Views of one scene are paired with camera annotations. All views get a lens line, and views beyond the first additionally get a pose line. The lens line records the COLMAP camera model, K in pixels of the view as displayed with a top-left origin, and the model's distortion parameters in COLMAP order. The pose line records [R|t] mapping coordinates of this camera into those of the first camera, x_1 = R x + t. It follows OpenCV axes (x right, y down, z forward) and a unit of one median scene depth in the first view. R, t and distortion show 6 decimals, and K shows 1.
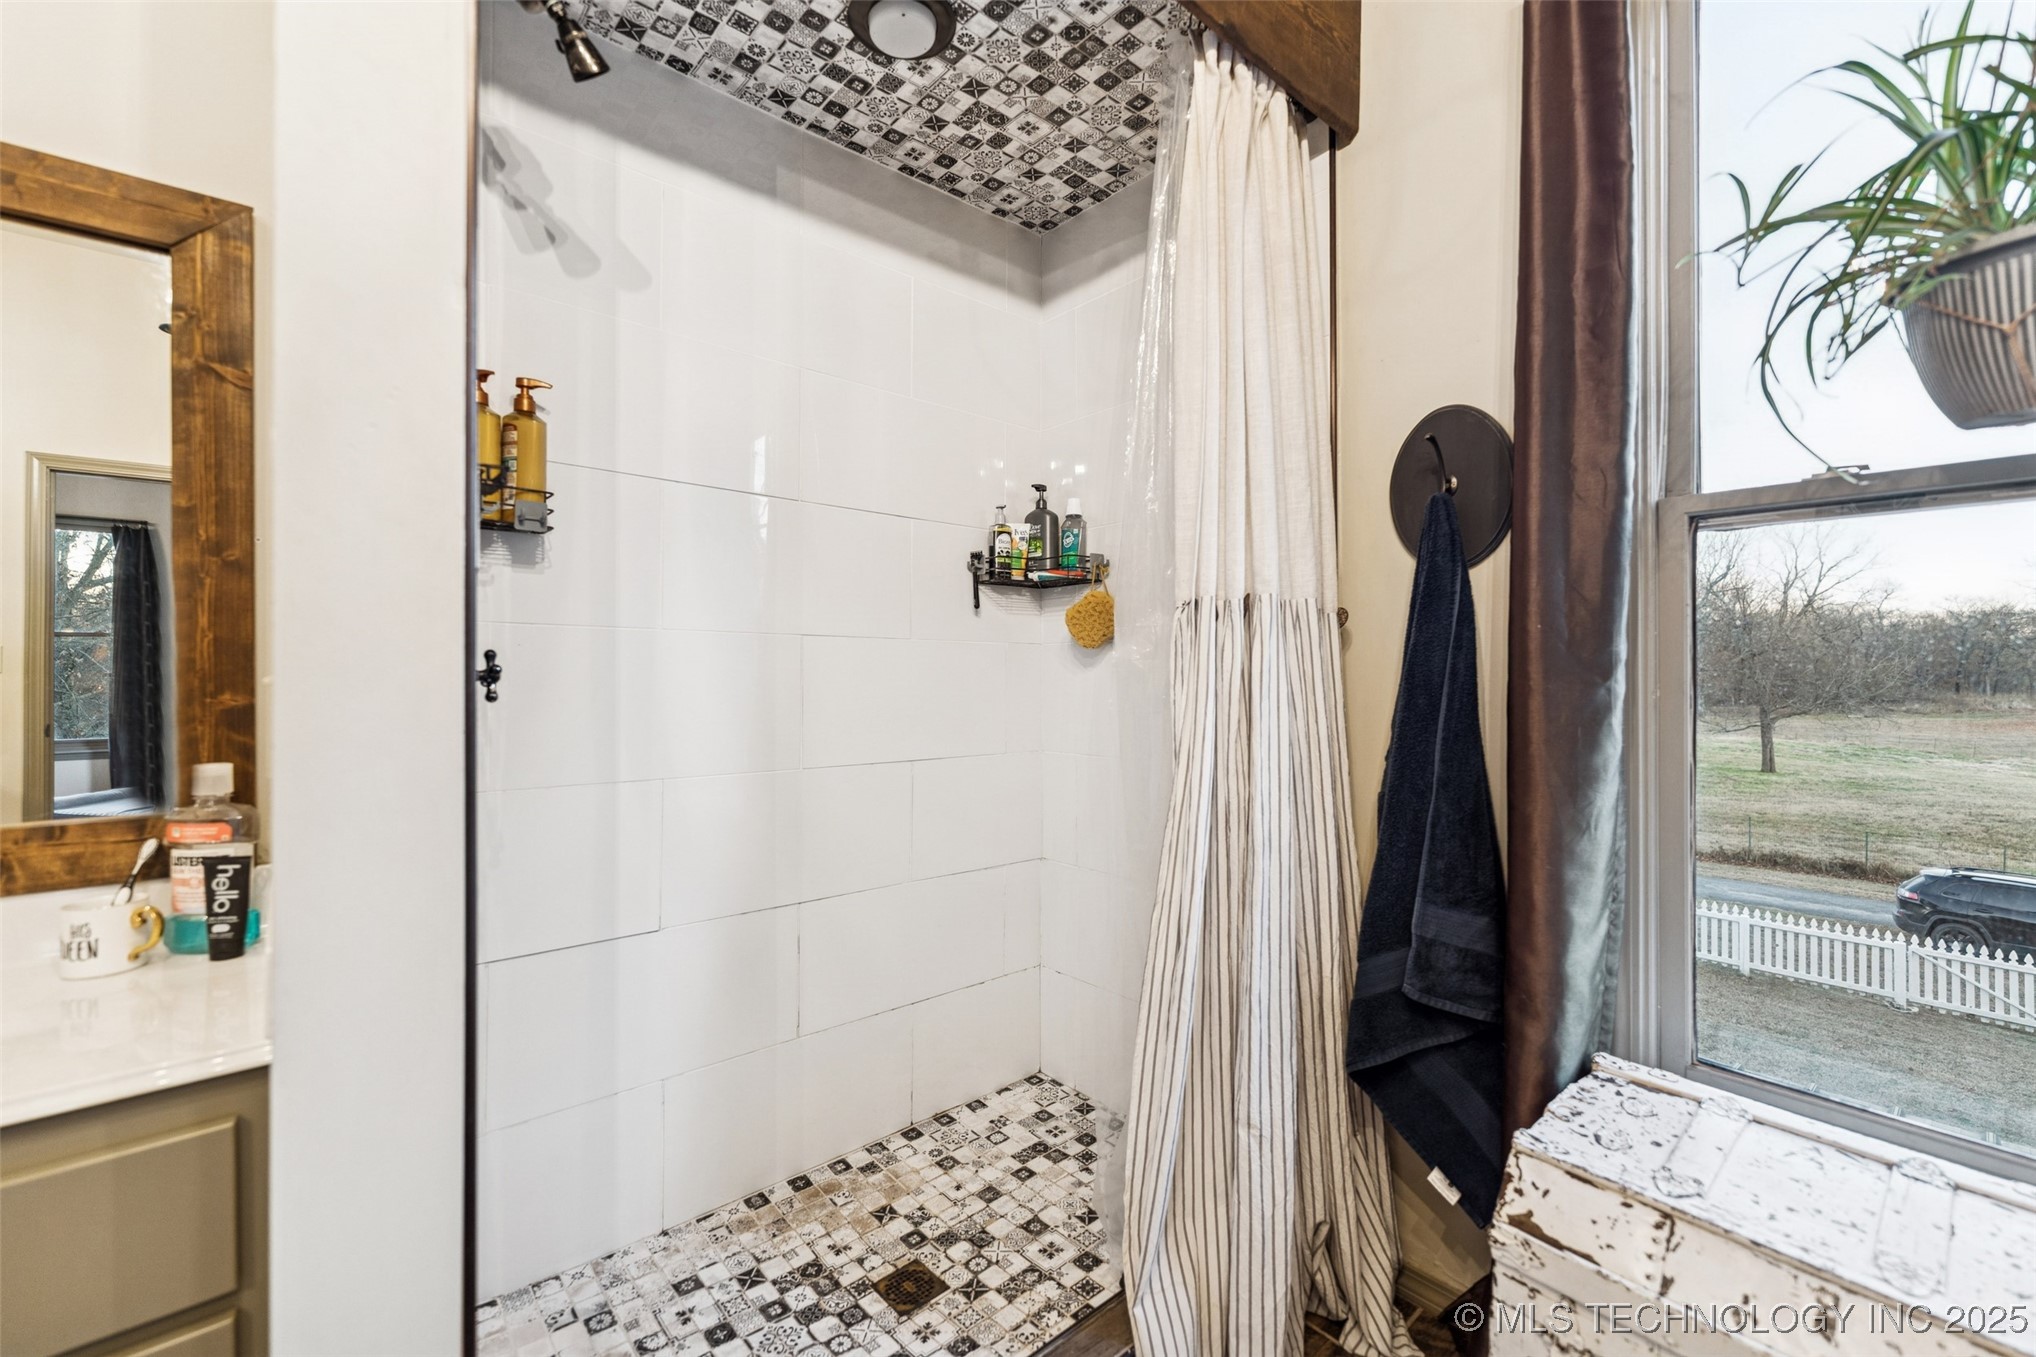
lens RADIAL K [[827.6, 0, 1009.8], [0, 827.6, 661.7], [0, 0, 1]] dist [0.000714, -0.000530]
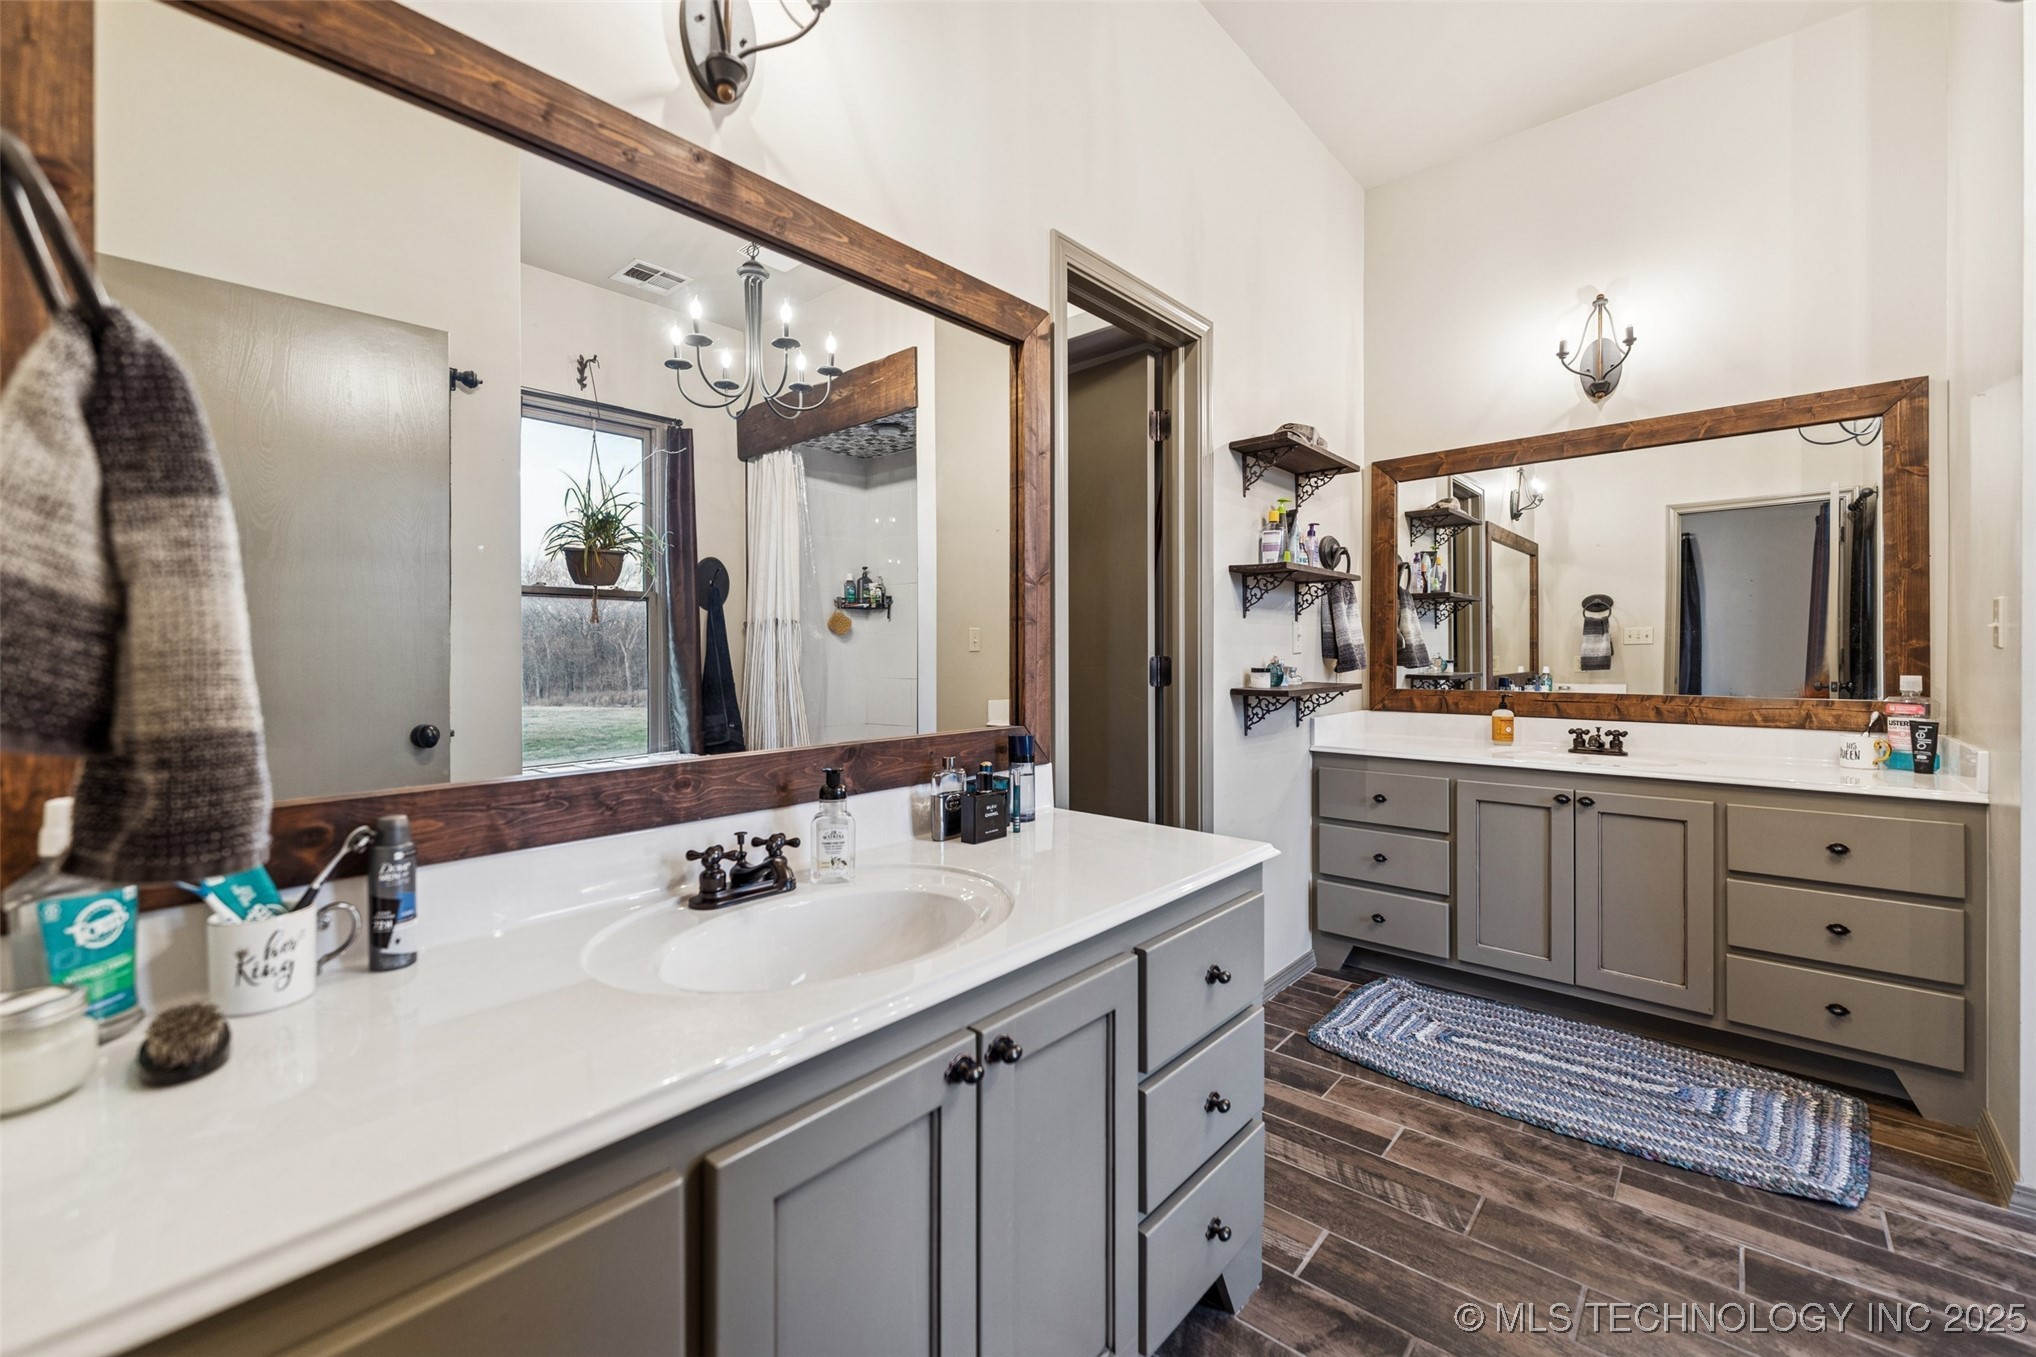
lens RADIAL K [[827.6, 0, 1009.8], [0, 827.6, 661.7], [0, 0, 1]] dist [0.000714, -0.000530]
pose [[0.129467, 0.010833, -0.991525, 0.656436], [0.010794, 0.999866, 0.012333, 0.041872], [0.991525, -0.012300, 0.129333, -1.282532]]
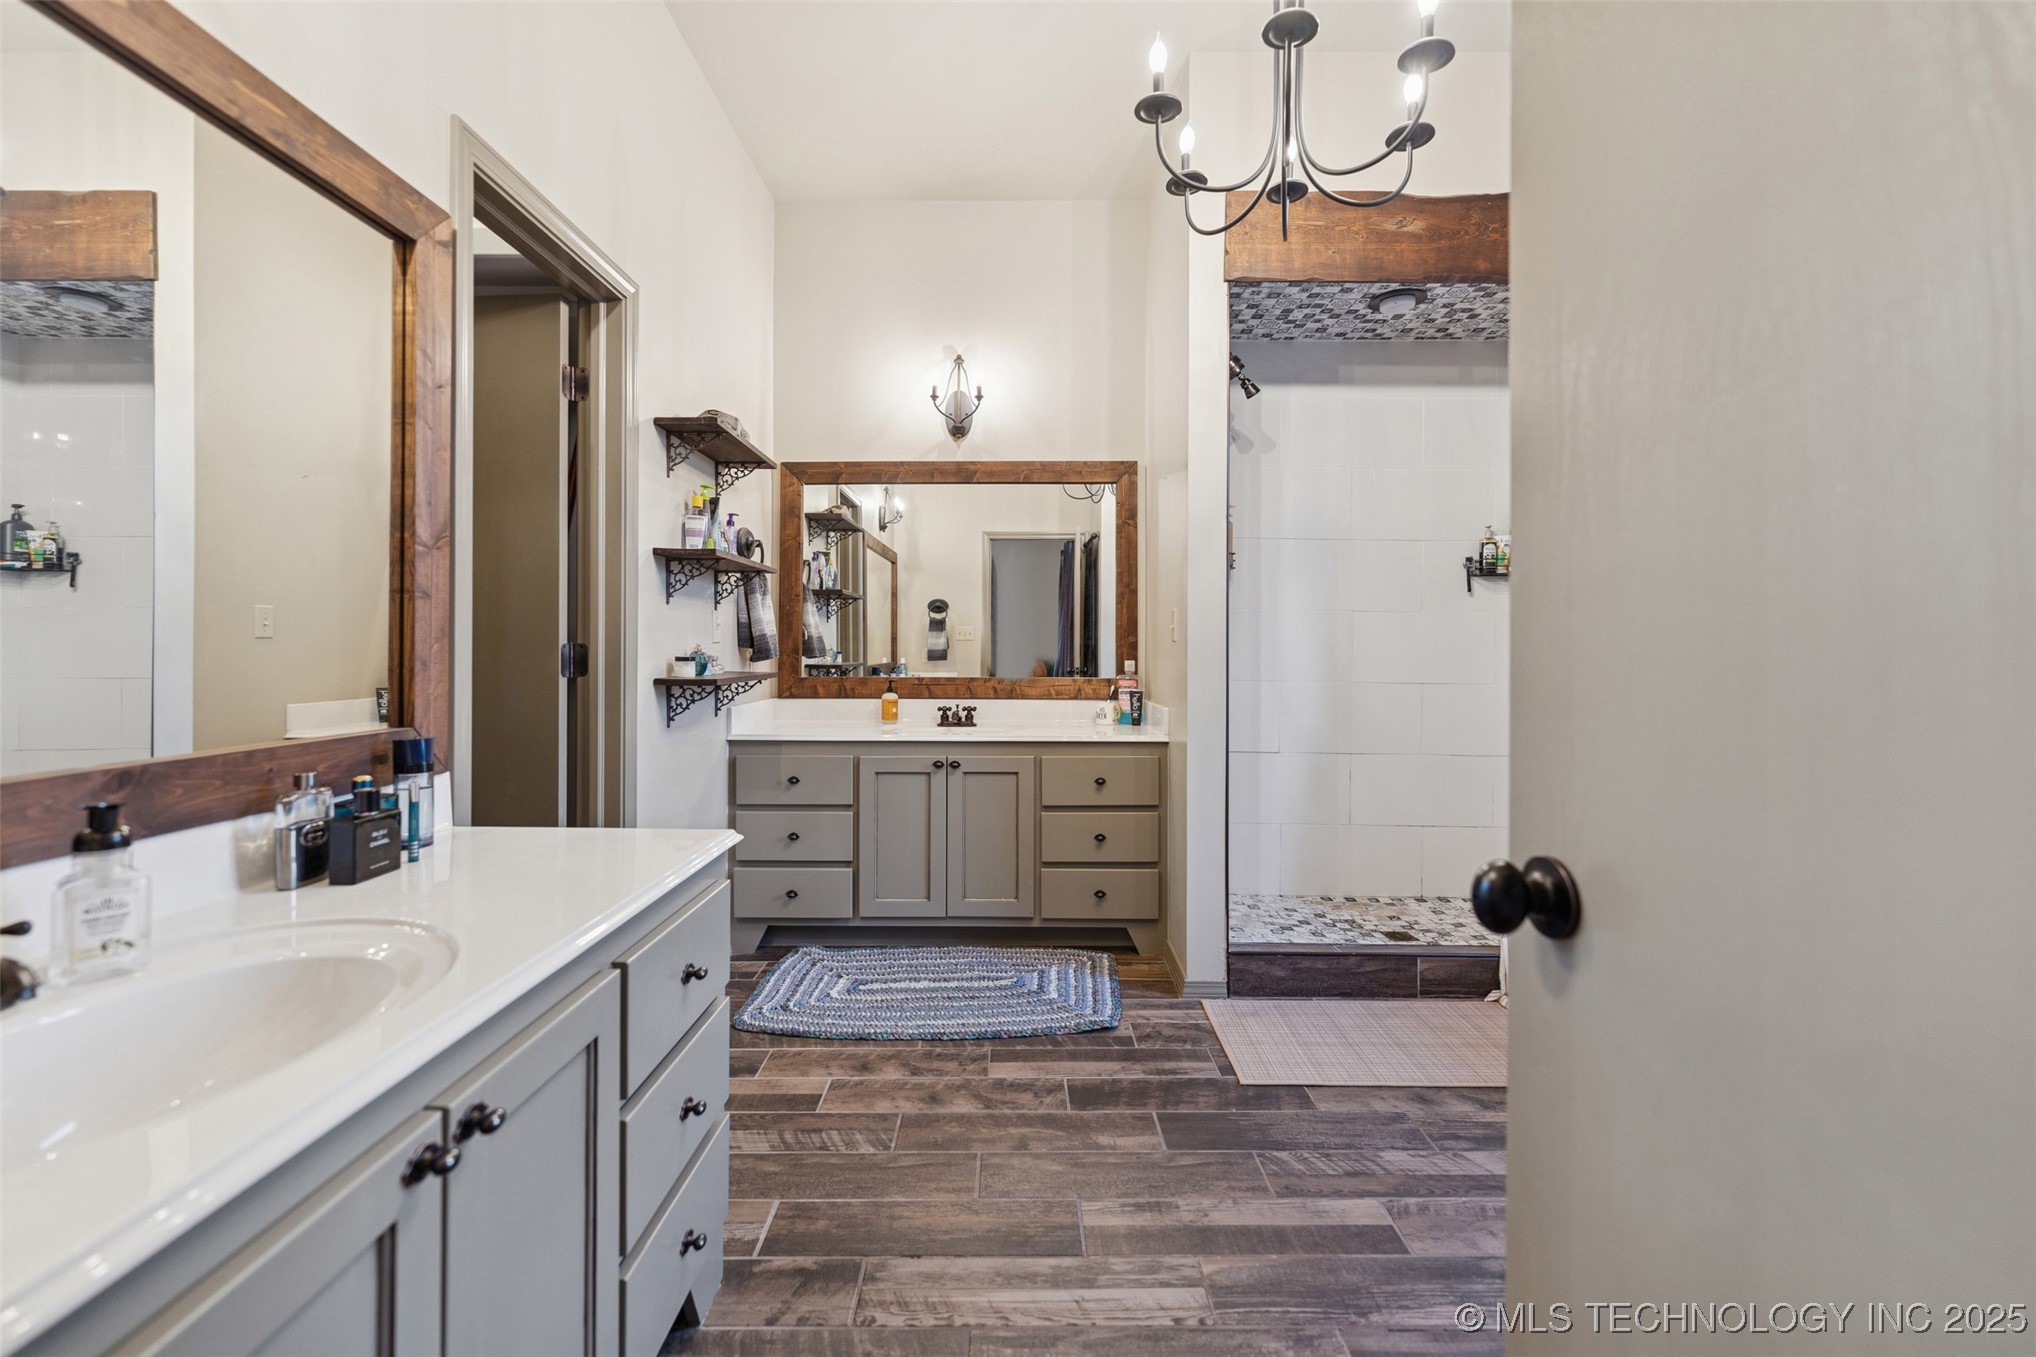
lens RADIAL K [[833.4, 0, 1013.7], [0, 833.4, 650.0], [0, 0, 1]] dist [0.000934, -0.000926]
pose [[0.755947, 0.005460, -0.654610, 0.605904], [0.000994, 0.999954, 0.009488, 0.055534], [0.654632, -0.007823, 0.755907, -1.392944]]
